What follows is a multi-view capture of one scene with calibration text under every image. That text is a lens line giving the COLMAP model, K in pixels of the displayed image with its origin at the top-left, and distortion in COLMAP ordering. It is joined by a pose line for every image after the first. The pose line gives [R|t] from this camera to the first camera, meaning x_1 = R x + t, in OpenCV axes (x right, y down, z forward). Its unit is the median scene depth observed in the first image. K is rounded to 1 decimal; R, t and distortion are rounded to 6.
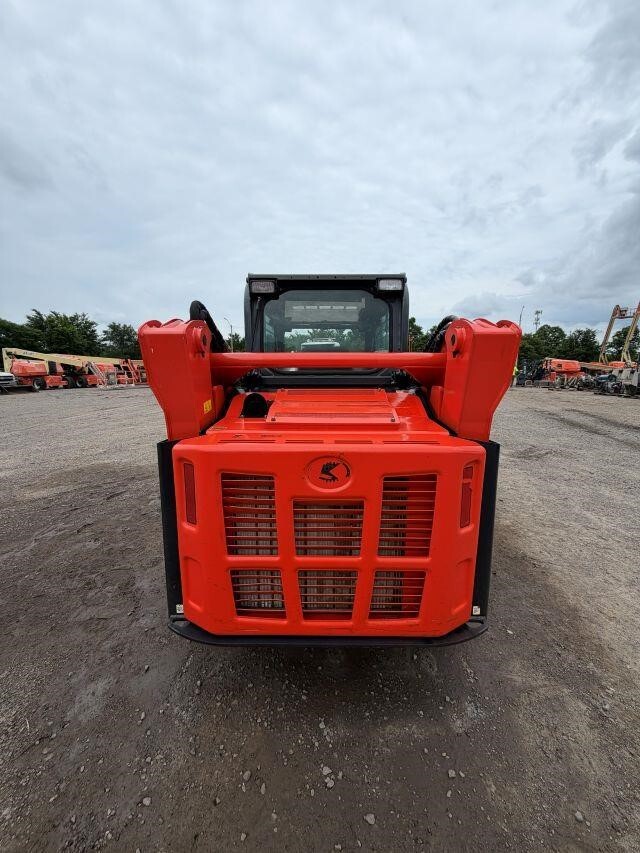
lens RADIAL K [[342.1, 0, 318.5], [0, 342.1, 418.3], [0, 0, 1]] dist [-0.005779, 0.001151]
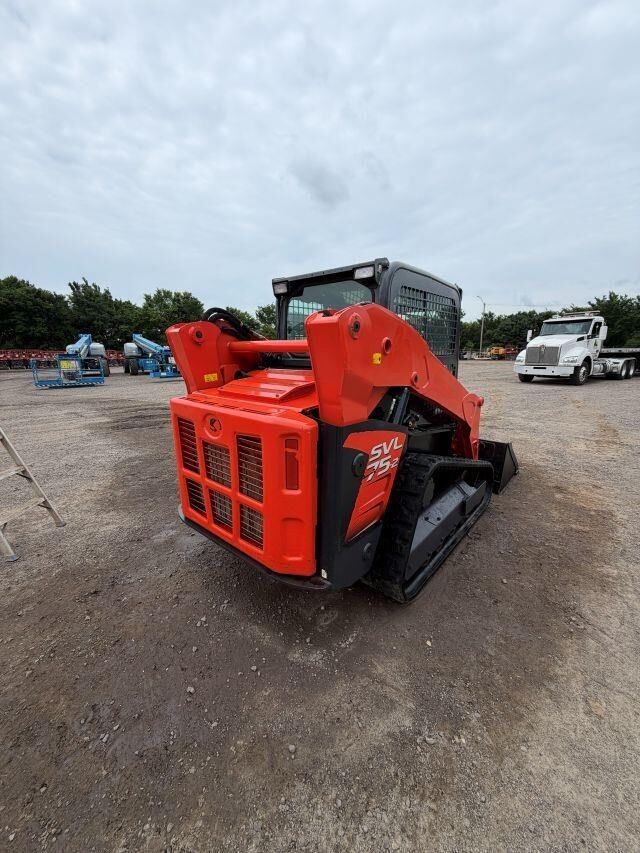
lens RADIAL K [[342.1, 0, 318.7], [0, 342.1, 418.4], [0, 0, 1]] dist [-0.005779, 0.001151]
pose [[0.761077, 0.126873, -0.636133, 1.101402], [-0.094050, 0.991906, 0.085307, -0.032354], [0.641807, -0.005097, 0.766849, 0.140319]]
